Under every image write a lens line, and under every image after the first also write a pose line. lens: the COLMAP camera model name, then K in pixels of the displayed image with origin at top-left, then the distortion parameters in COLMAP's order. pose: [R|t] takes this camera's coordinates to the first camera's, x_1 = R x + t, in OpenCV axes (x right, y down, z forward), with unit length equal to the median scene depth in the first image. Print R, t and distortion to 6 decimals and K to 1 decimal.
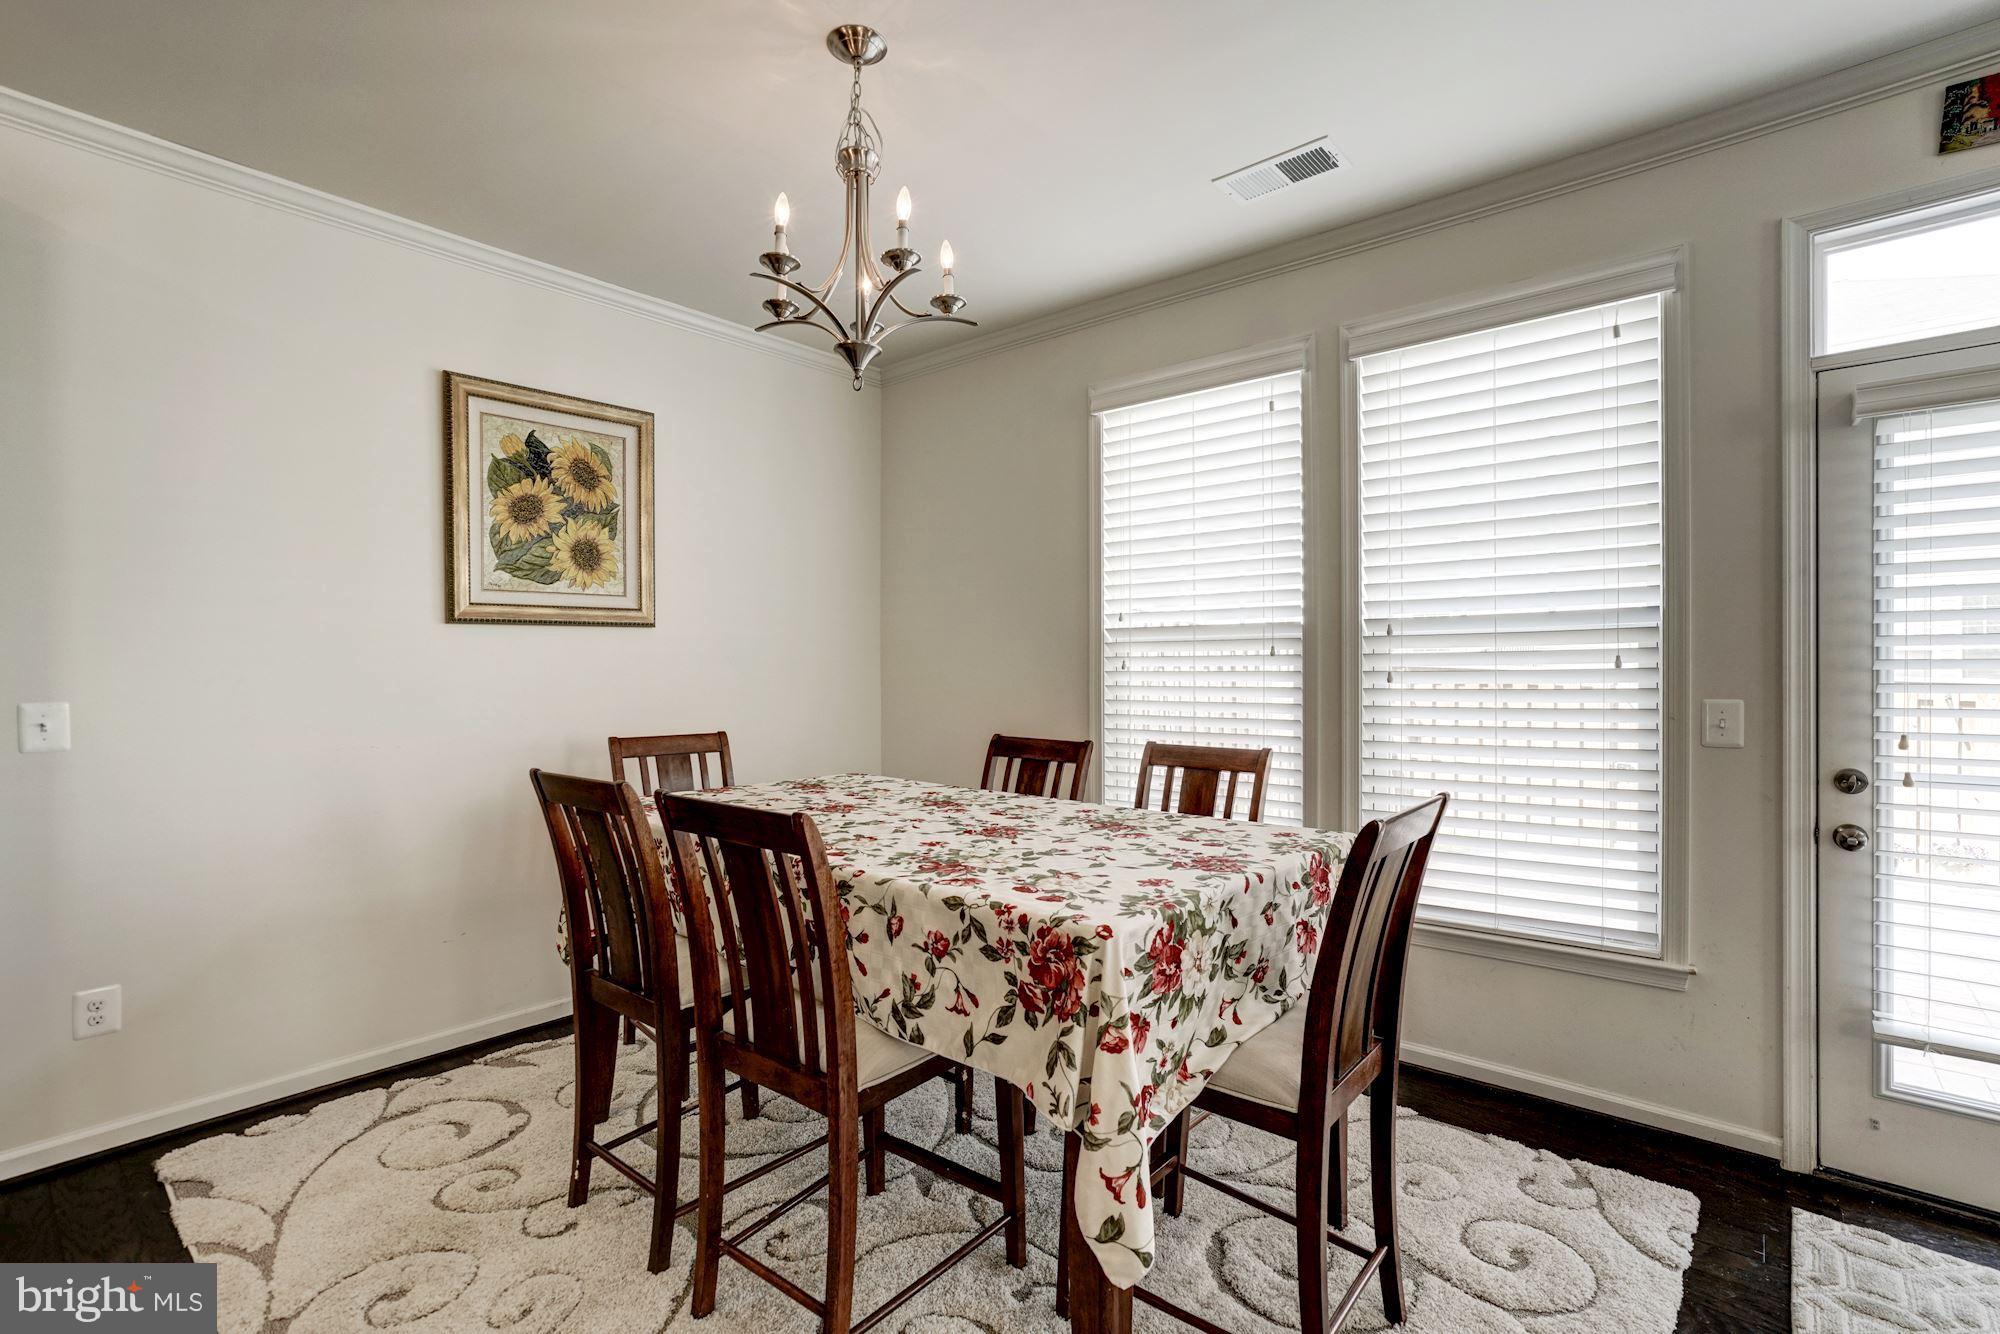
lens RADIAL K [[919.5, 0, 1003.7], [0, 919.5, 663.4], [0, 0, 1]] dist [-0.029657, 0.012548]
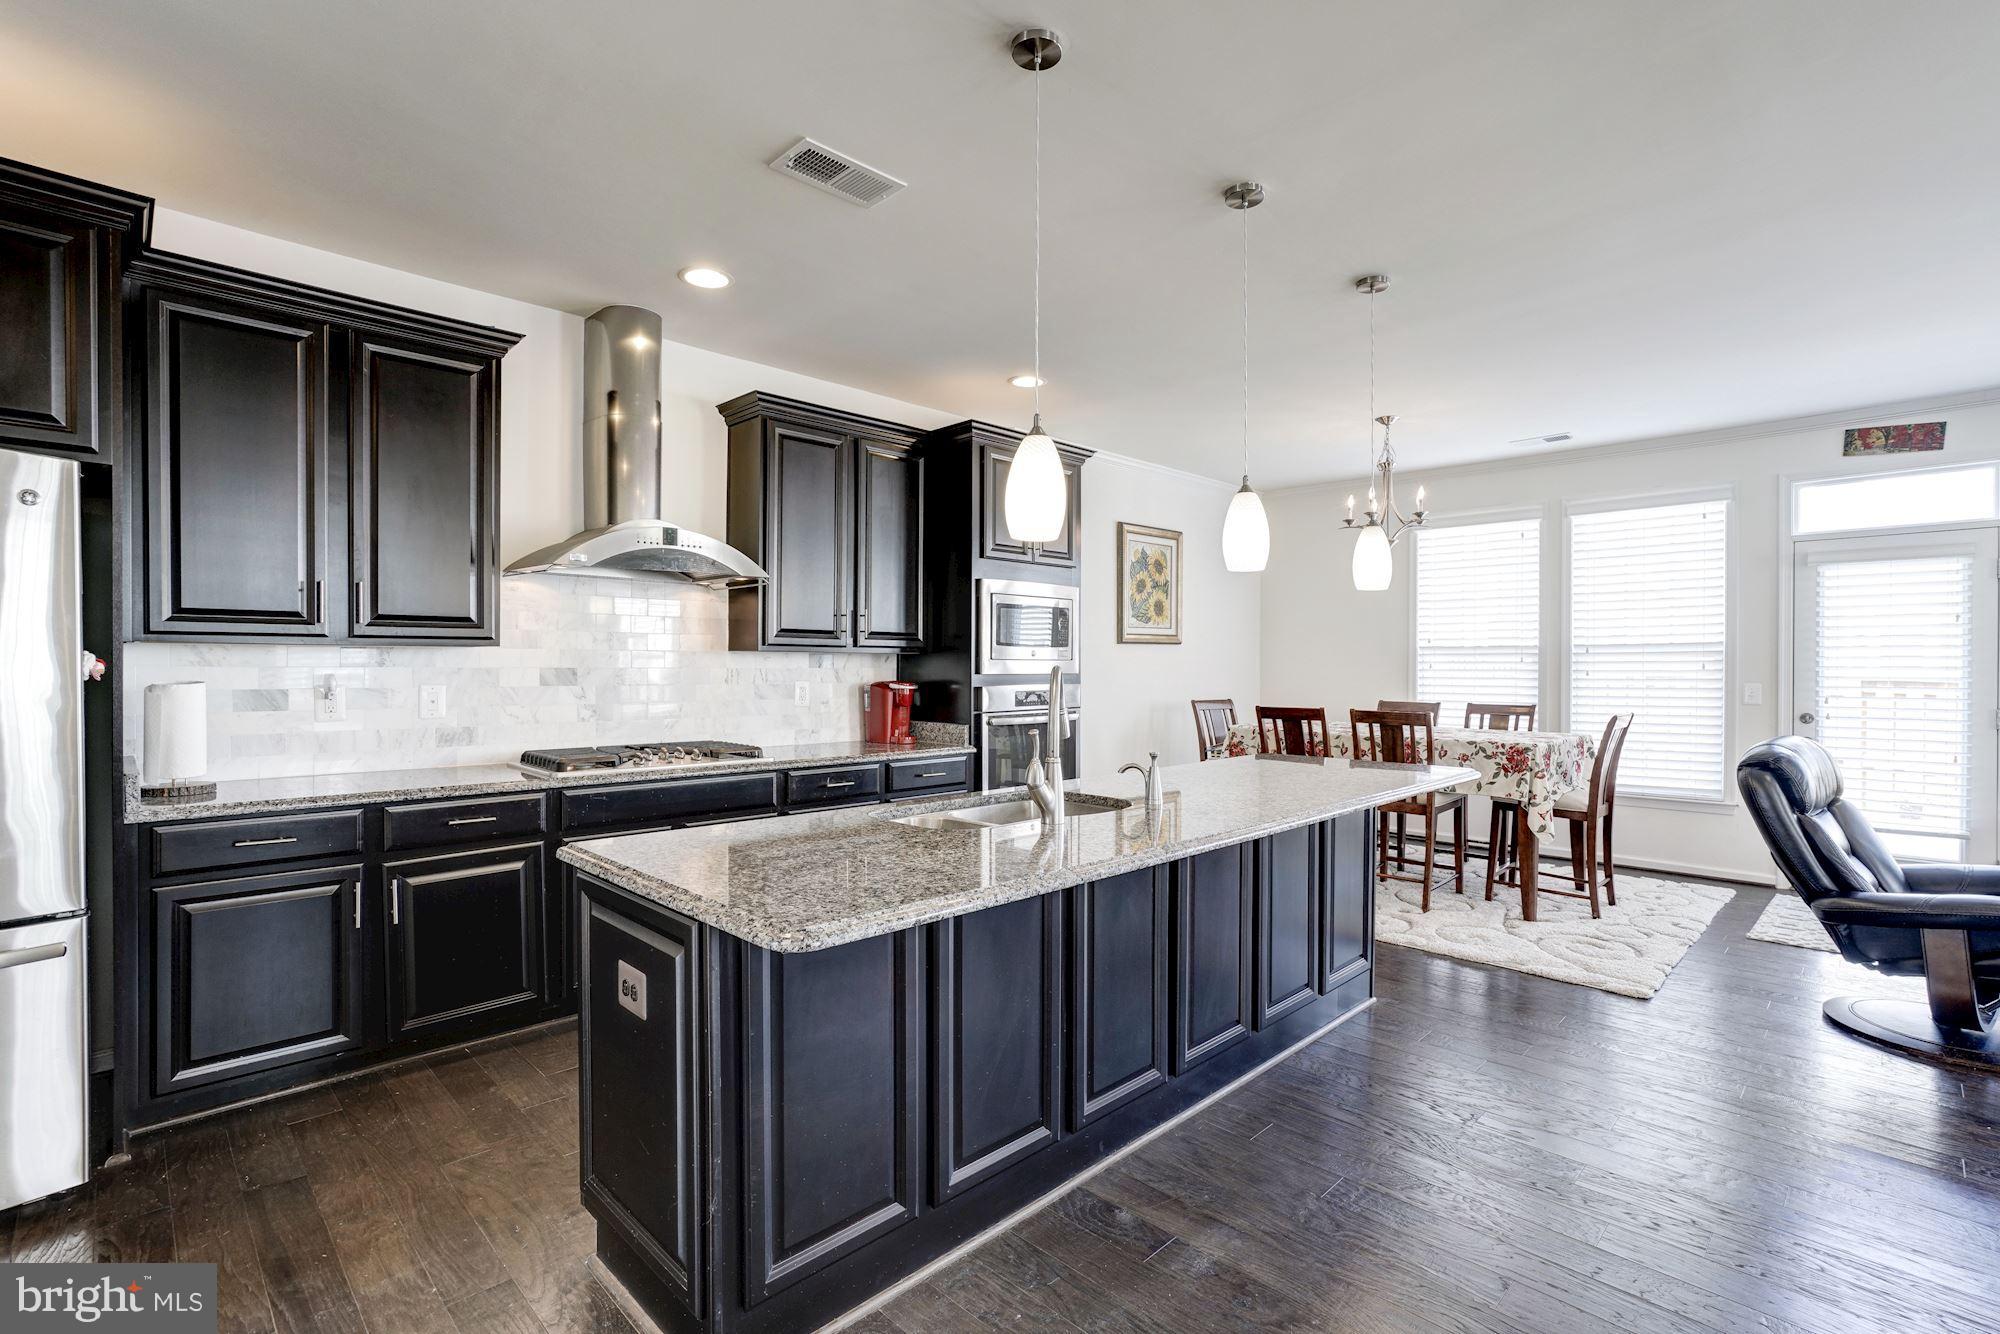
lens RADIAL K [[919.5, 0, 1010.6], [0, 919.5, 667.9], [0, 0, 1]] dist [-0.029657, 0.012548]
pose [[0.997002, 0.007952, -0.076972, -0.688906], [-0.007675, 0.999963, 0.003904, 0.005529], [0.077000, -0.003302, 0.997026, -1.098212]]
